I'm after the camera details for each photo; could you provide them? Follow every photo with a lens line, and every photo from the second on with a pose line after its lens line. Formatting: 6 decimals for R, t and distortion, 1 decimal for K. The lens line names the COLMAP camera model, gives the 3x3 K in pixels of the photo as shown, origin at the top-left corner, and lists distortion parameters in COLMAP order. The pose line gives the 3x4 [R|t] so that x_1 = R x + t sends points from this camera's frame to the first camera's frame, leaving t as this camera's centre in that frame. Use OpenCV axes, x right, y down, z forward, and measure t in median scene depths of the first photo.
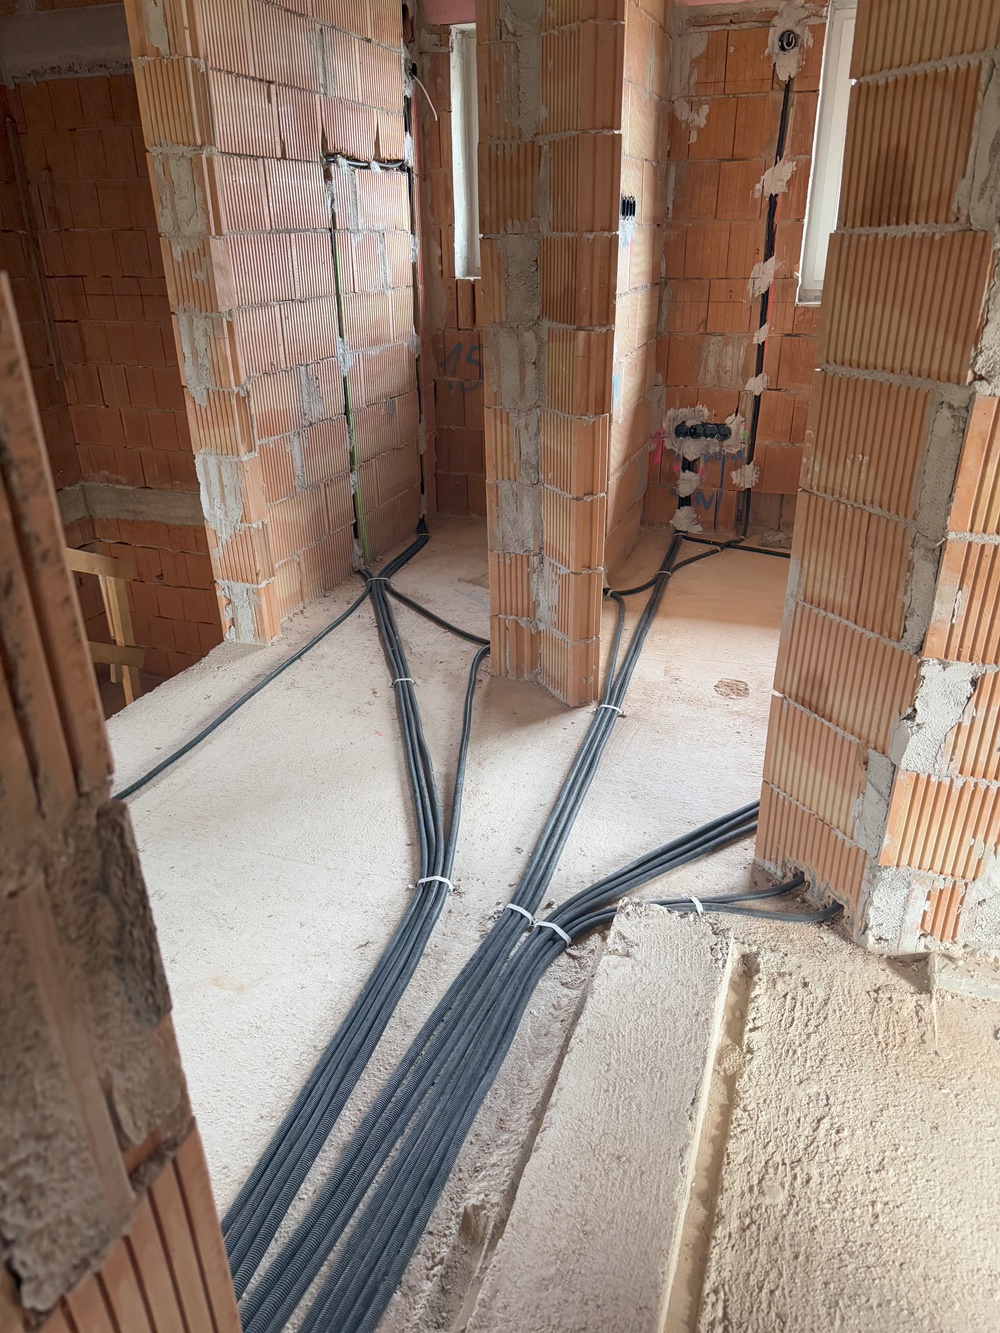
lens RADIAL K [[921.1, 0, 500.0], [0, 921.1, 666.5], [0, 0, 1]] dist [0.052985, -0.102917]
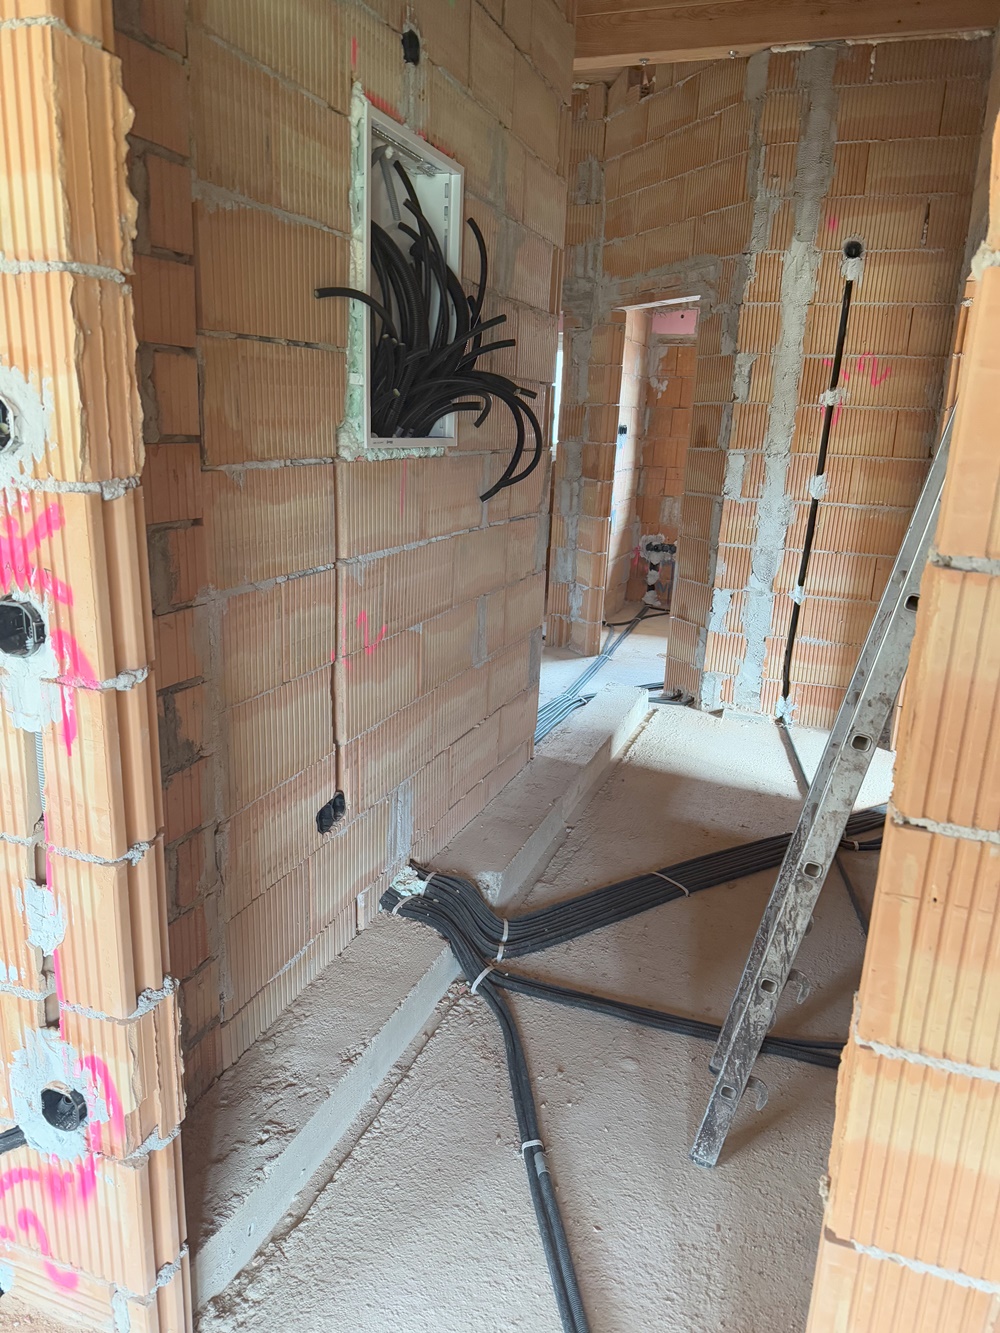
lens RADIAL K [[967.5, 0, 500.0], [0, 967.5, 666.5], [0, 0, 1]] dist [0.143900, -0.072646]
pose [[0.998182, 0.059947, 0.006254, -0.128930], [-0.057590, 0.979230, -0.194403, 0.506146], [-0.017778, 0.193690, 0.980902, -1.137346]]
